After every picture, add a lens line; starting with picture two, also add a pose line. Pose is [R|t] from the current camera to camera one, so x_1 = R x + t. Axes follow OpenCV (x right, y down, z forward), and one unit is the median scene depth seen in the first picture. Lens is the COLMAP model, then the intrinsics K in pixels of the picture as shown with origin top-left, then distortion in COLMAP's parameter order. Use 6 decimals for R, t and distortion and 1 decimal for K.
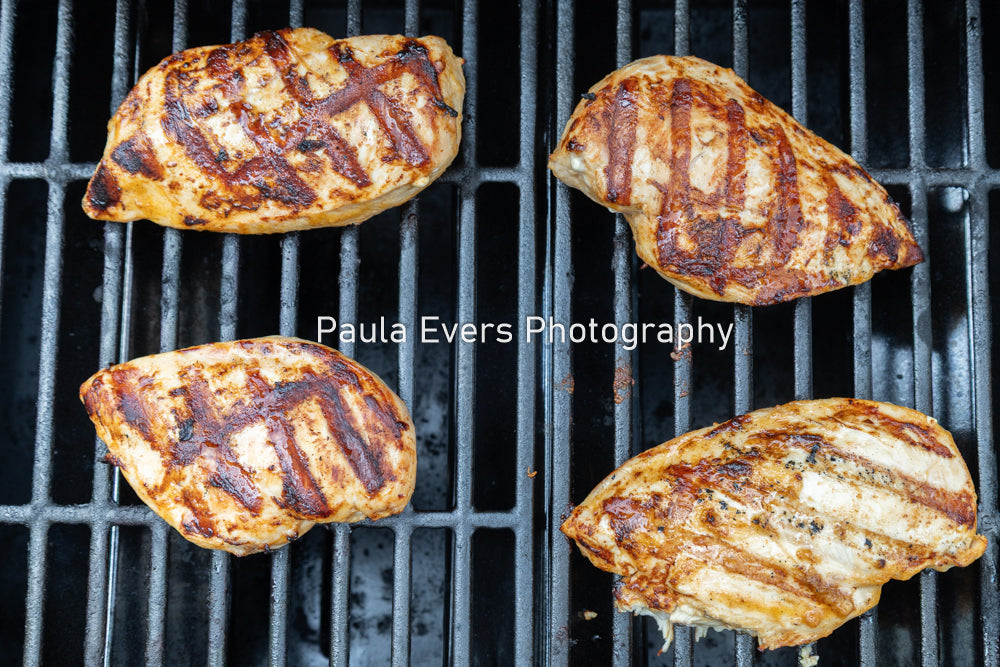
lens RADIAL K [[1254.9, 0, 500.0], [0, 1254.9, 333.5], [0, 0, 1]] dist [-0.009864, 0.031350]
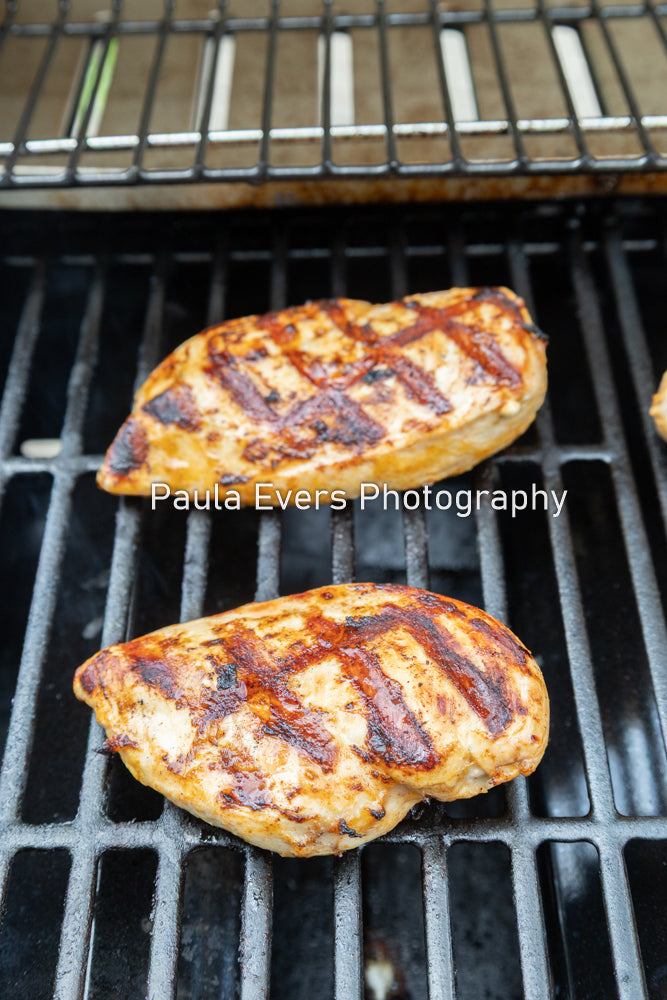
lens RADIAL K [[1254.9, 0, 333.5], [0, 1254.9, 500.0], [0, 0, 1]] dist [-0.009864, 0.031350]
pose [[0.999391, -0.032368, -0.013059, -0.170908], [0.019952, 0.836799, -0.547147, 0.383308], [0.028638, 0.546553, 0.836935, 0.323788]]
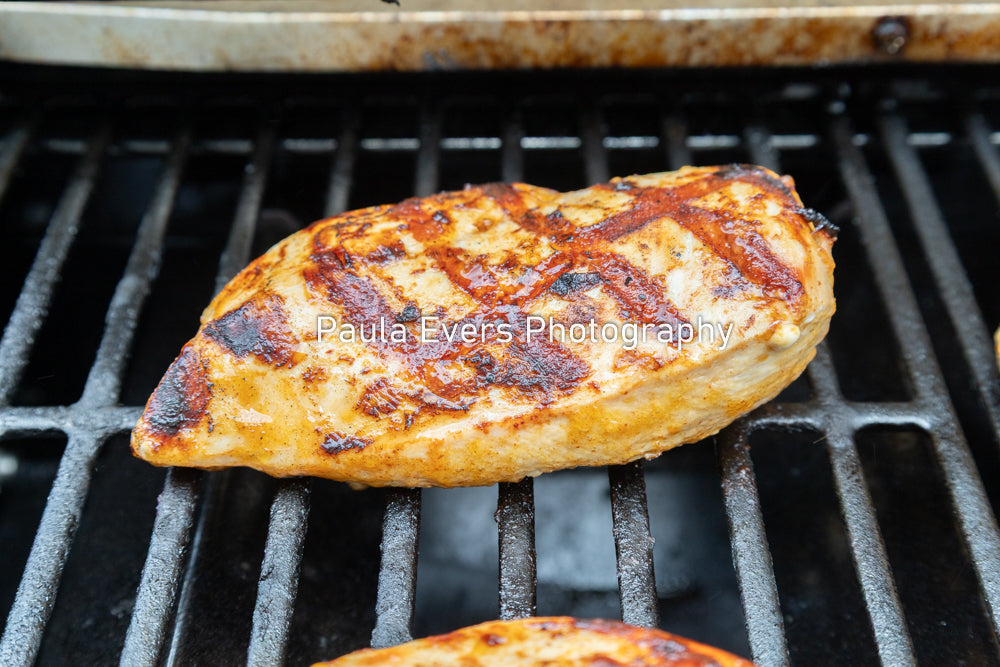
lens RADIAL K [[1254.9, 0, 500.0], [0, 1254.9, 333.5], [0, 0, 1]] dist [-0.009864, 0.031350]
pose [[0.999792, -0.019834, -0.004694, -0.179285], [0.011845, 0.752815, -0.658125, 0.222066], [0.016587, 0.657933, 0.752894, 0.593969]]
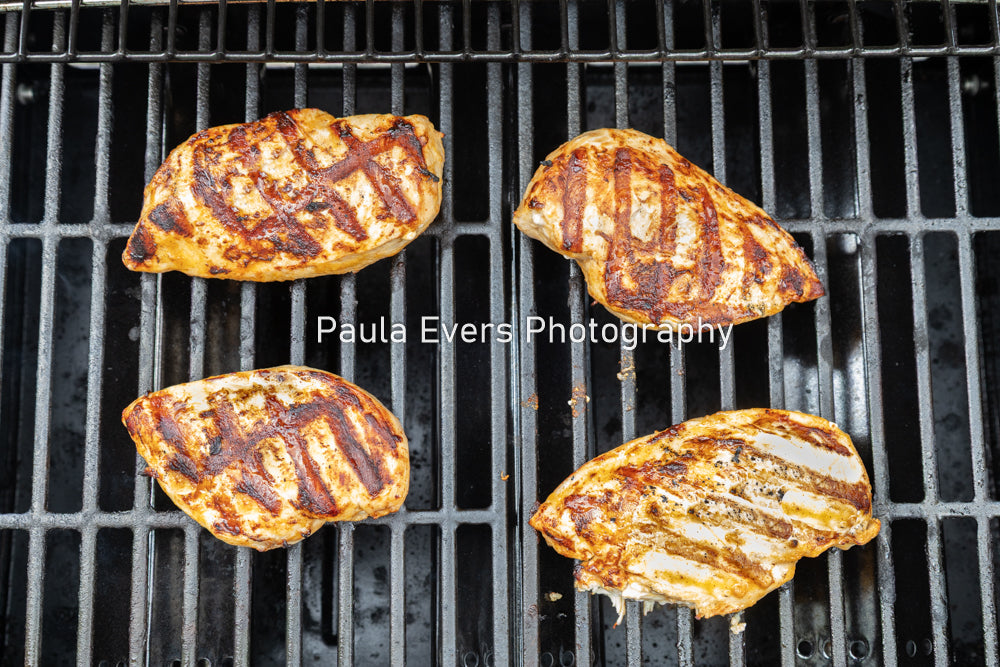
lens RADIAL K [[1147.4, 0, 500.0], [0, 1147.4, 333.5], [0, 0, 1]] dist [0.004746, 0.002371]
pose [[0.999159, -0.016557, 0.037519, -0.018506], [0.017729, 0.999359, -0.031109, 0.008985], [-0.036980, 0.031748, 0.998812, -0.101344]]
